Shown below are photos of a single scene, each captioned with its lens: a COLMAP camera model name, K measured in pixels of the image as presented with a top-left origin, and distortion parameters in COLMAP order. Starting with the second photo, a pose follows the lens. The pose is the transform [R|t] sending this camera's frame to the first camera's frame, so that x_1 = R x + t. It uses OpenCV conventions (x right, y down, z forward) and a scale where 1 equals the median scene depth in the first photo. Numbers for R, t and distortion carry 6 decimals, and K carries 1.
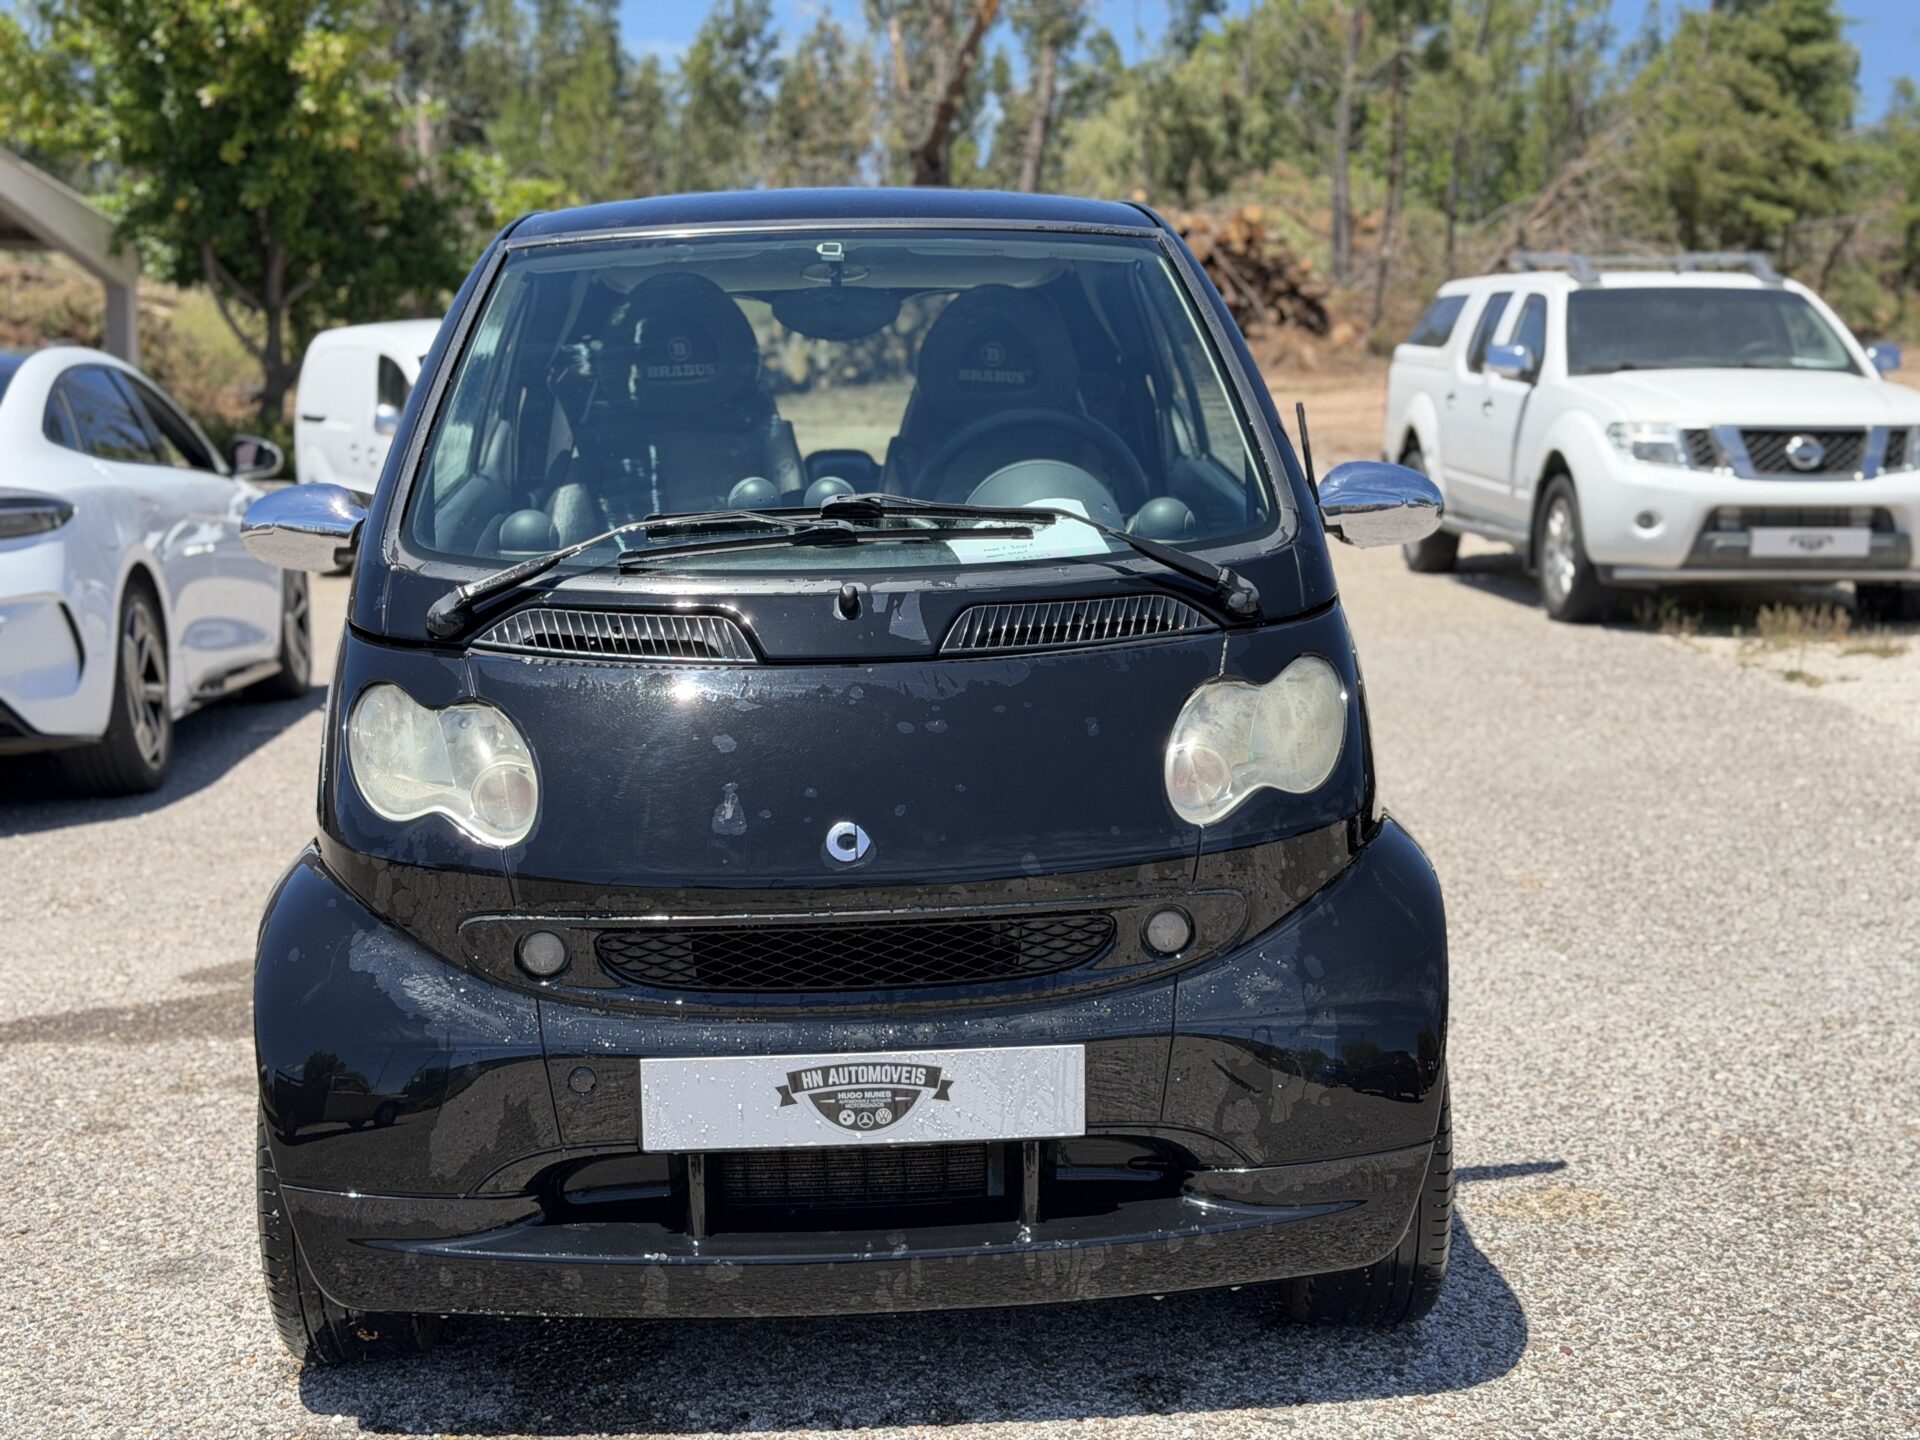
lens RADIAL K [[2682.2, 0, 958.3], [0, 2682.2, 724.2], [0, 0, 1]] dist [0.157317, 0.000000]
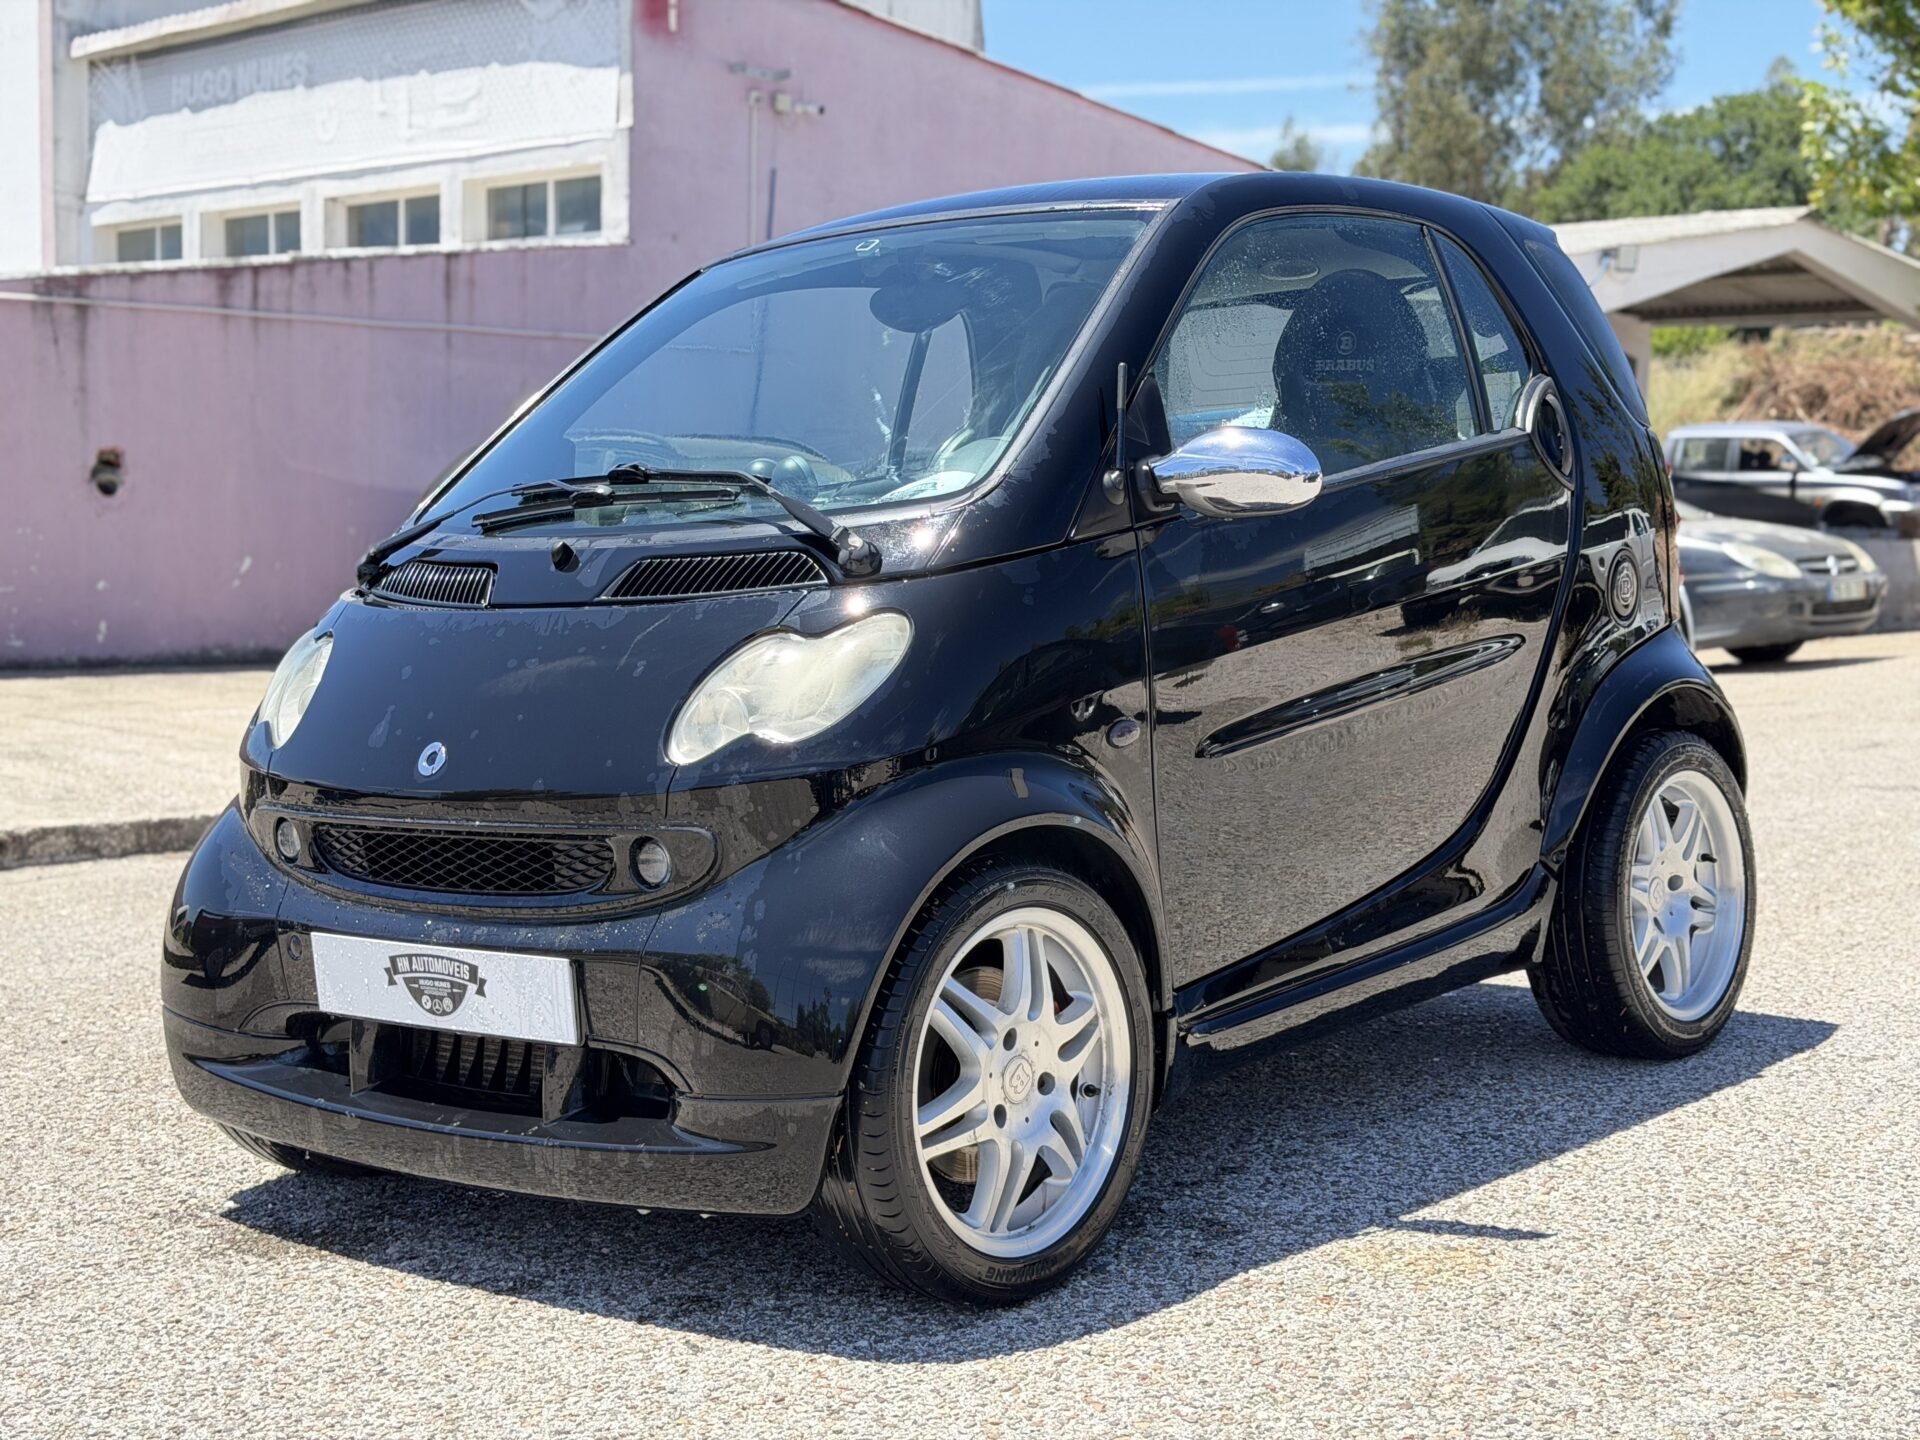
lens RADIAL K [[2682.2, 0, 958.4], [0, 2682.2, 710.7], [0, 0, 1]] dist [0.157317, 0.000000]
pose [[0.741687, 0.041341, -0.669471, 0.882422], [-0.063477, 0.997945, -0.008700, 0.019243], [0.667736, 0.048949, 0.742787, 0.297133]]
